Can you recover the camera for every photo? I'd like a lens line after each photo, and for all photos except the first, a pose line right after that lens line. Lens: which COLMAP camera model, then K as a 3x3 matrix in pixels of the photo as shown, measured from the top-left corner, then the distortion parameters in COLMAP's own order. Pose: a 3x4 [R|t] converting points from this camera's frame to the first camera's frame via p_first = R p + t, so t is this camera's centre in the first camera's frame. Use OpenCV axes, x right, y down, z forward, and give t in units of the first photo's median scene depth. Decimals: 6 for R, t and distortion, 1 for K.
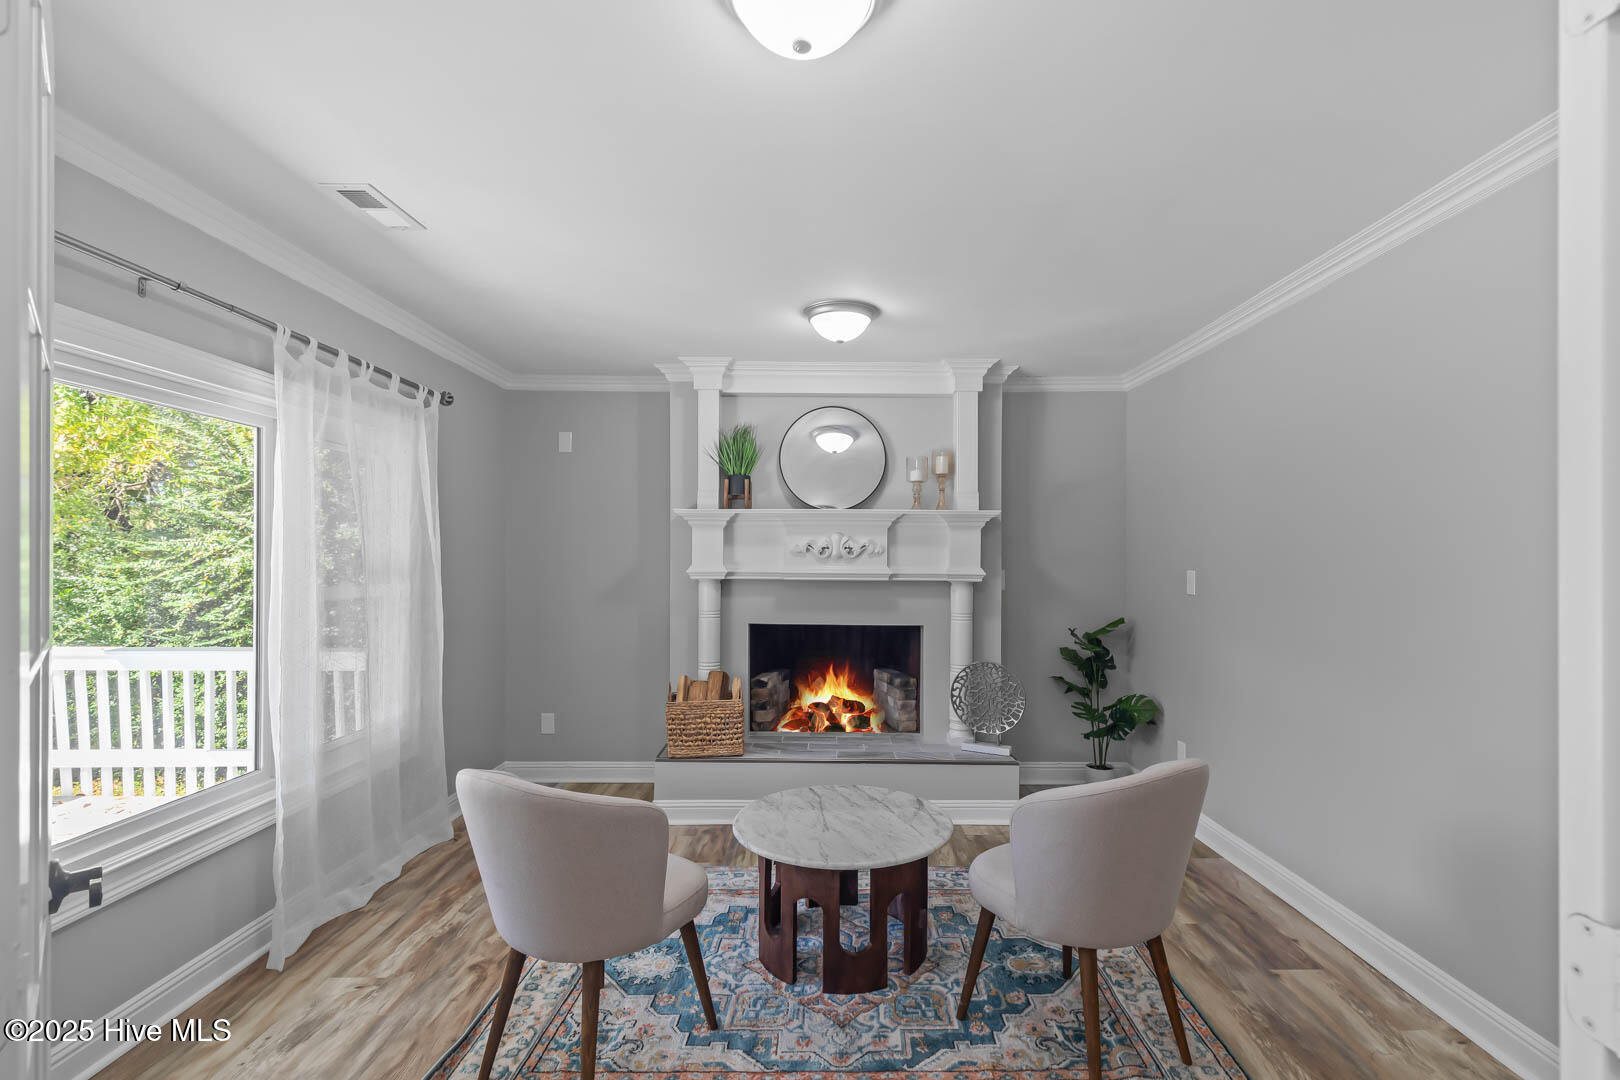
lens RADIAL K [[816.0, 0, 816.8], [0, 816.0, 543.2], [0, 0, 1]] dist [-0.020115, -0.000326]
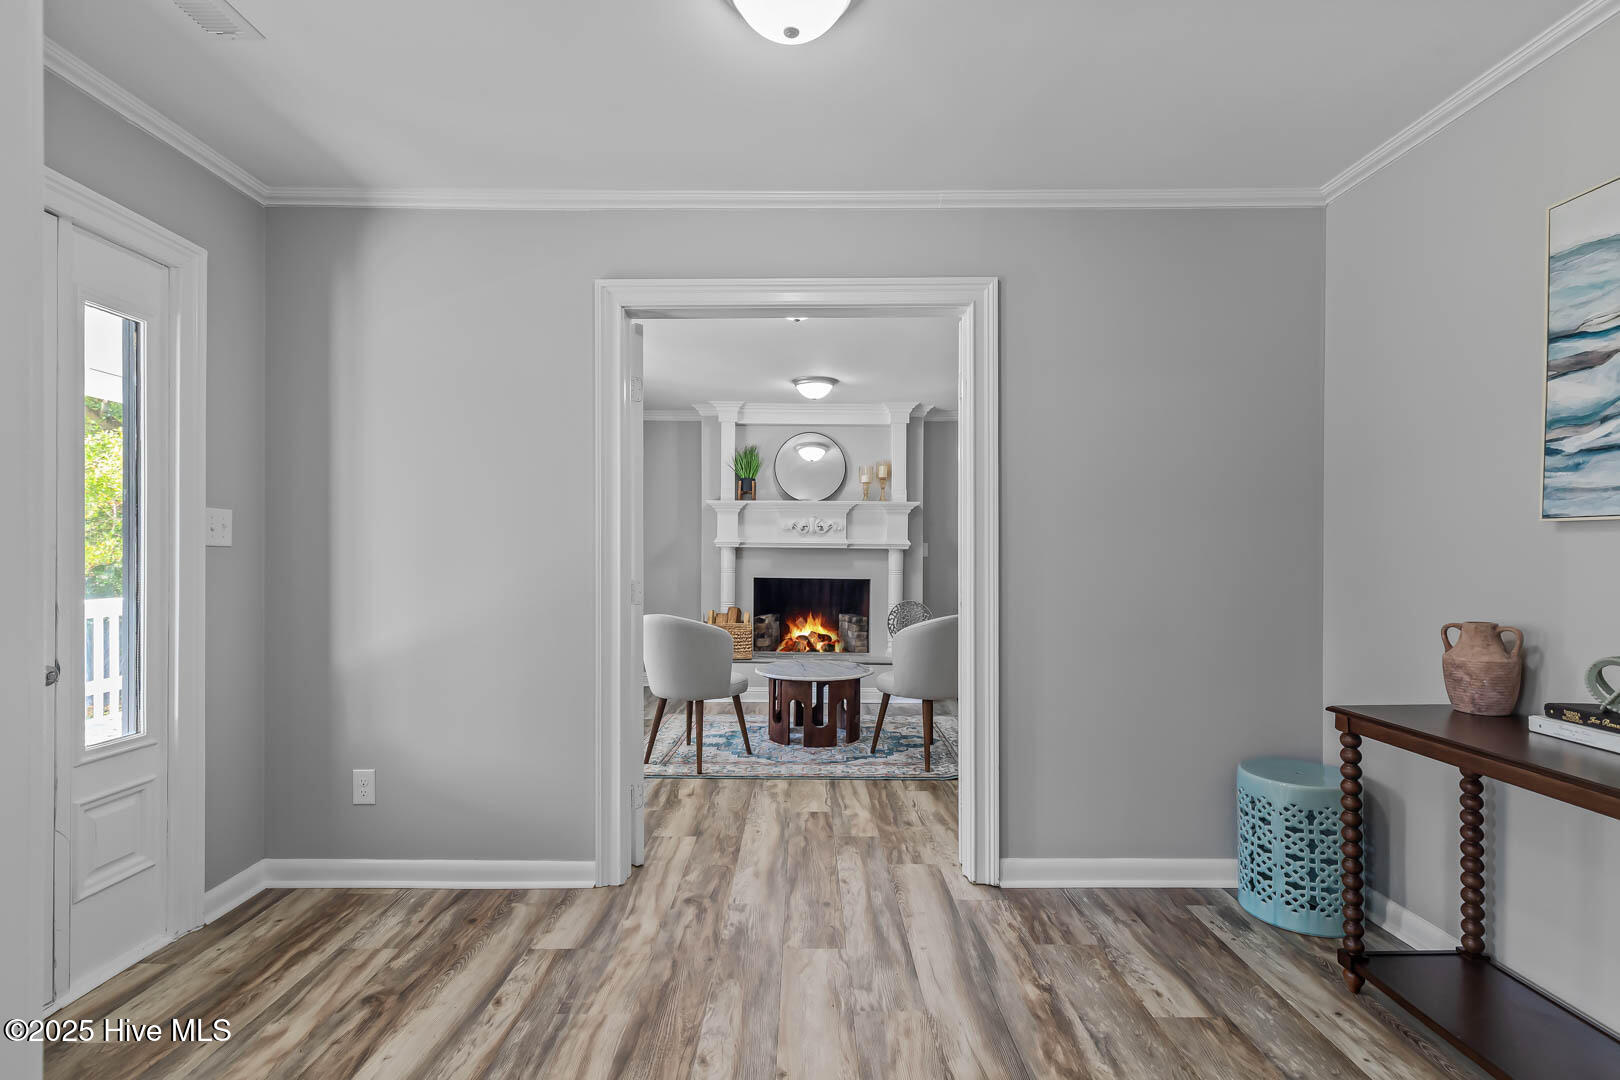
lens RADIAL K [[816.0, 0, 801.9], [0, 816.0, 545.0], [0, 0, 1]] dist [-0.020115, -0.000326]
pose [[0.999979, 0.001484, 0.006253, -0.004813], [-0.001498, 0.999996, 0.002192, 0.036462], [-0.006249, -0.002202, 0.999978, -0.505317]]
